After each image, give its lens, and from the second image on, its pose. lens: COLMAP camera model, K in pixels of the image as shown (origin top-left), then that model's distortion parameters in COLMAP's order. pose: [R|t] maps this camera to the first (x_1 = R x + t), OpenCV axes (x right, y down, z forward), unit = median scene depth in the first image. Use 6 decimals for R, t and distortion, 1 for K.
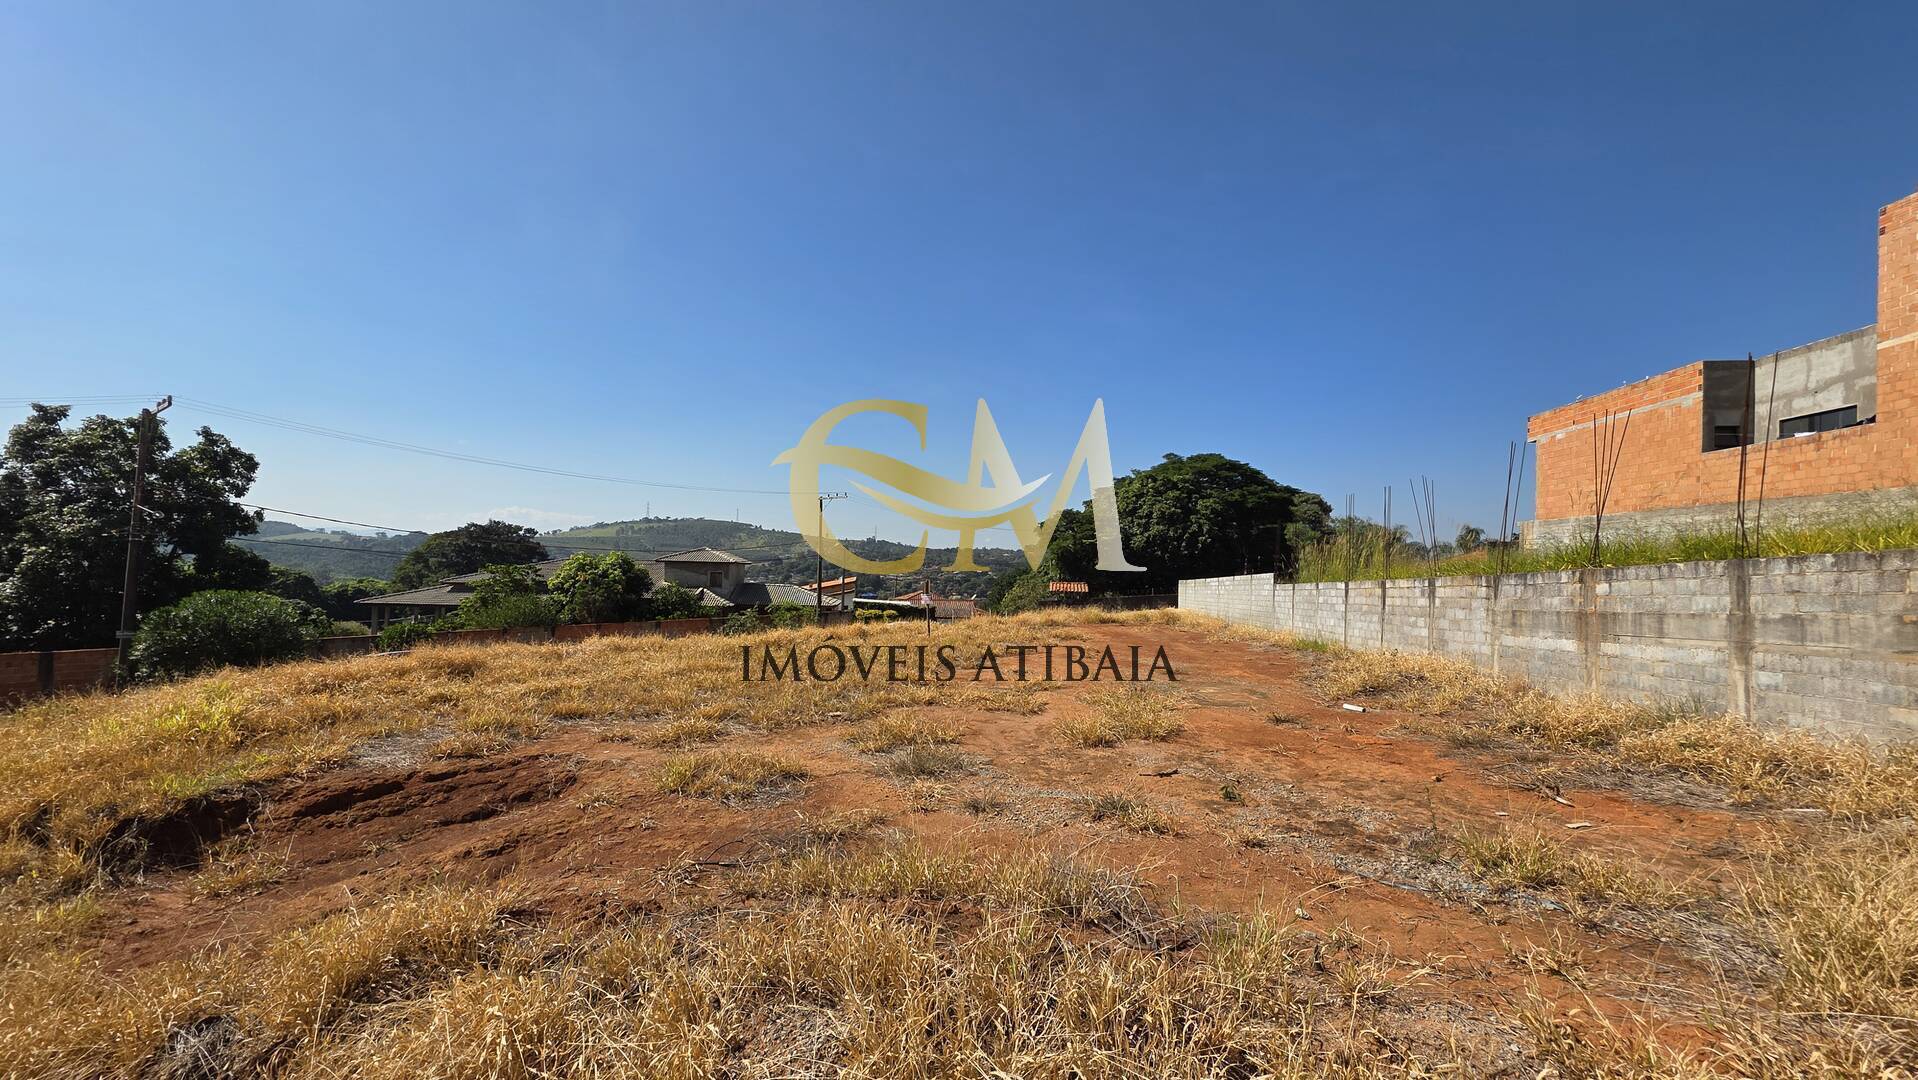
lens RADIAL K [[778.0, 0, 966.9], [0, 778.0, 547.1], [0, 0, 1]] dist [0.004614, 0.000533]
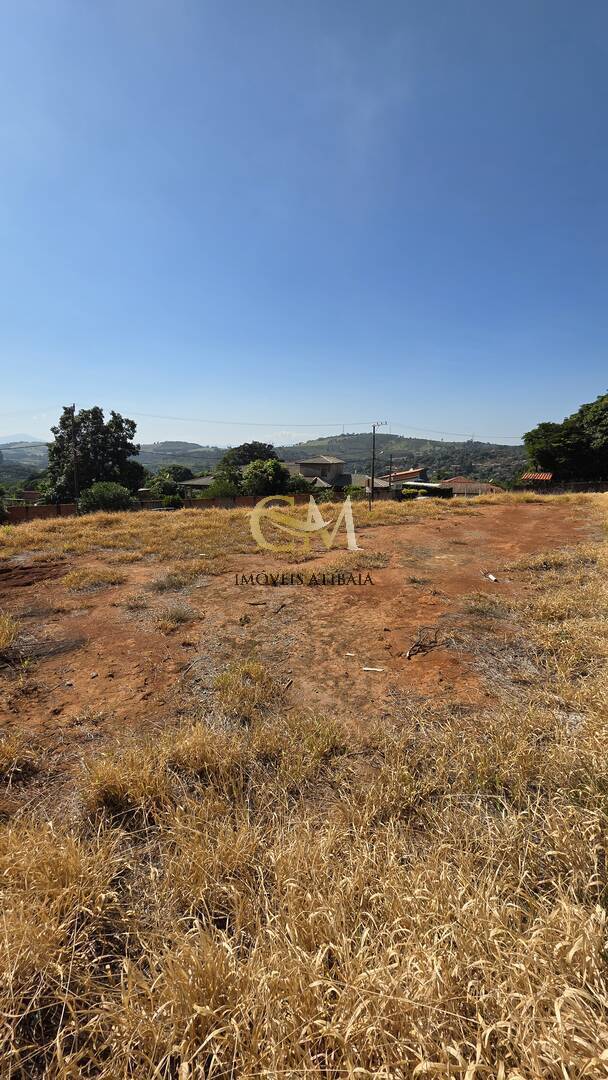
lens RADIAL K [[438.1, 0, 304.7], [0, 438.1, 538.3], [0, 0, 1]] dist [0.004614, 0.000533]
pose [[0.885814, 0.064234, -0.459573, 0.141679], [0.030198, 0.980294, 0.195221, -0.011763], [0.463056, -0.186807, 0.866419, 0.026475]]
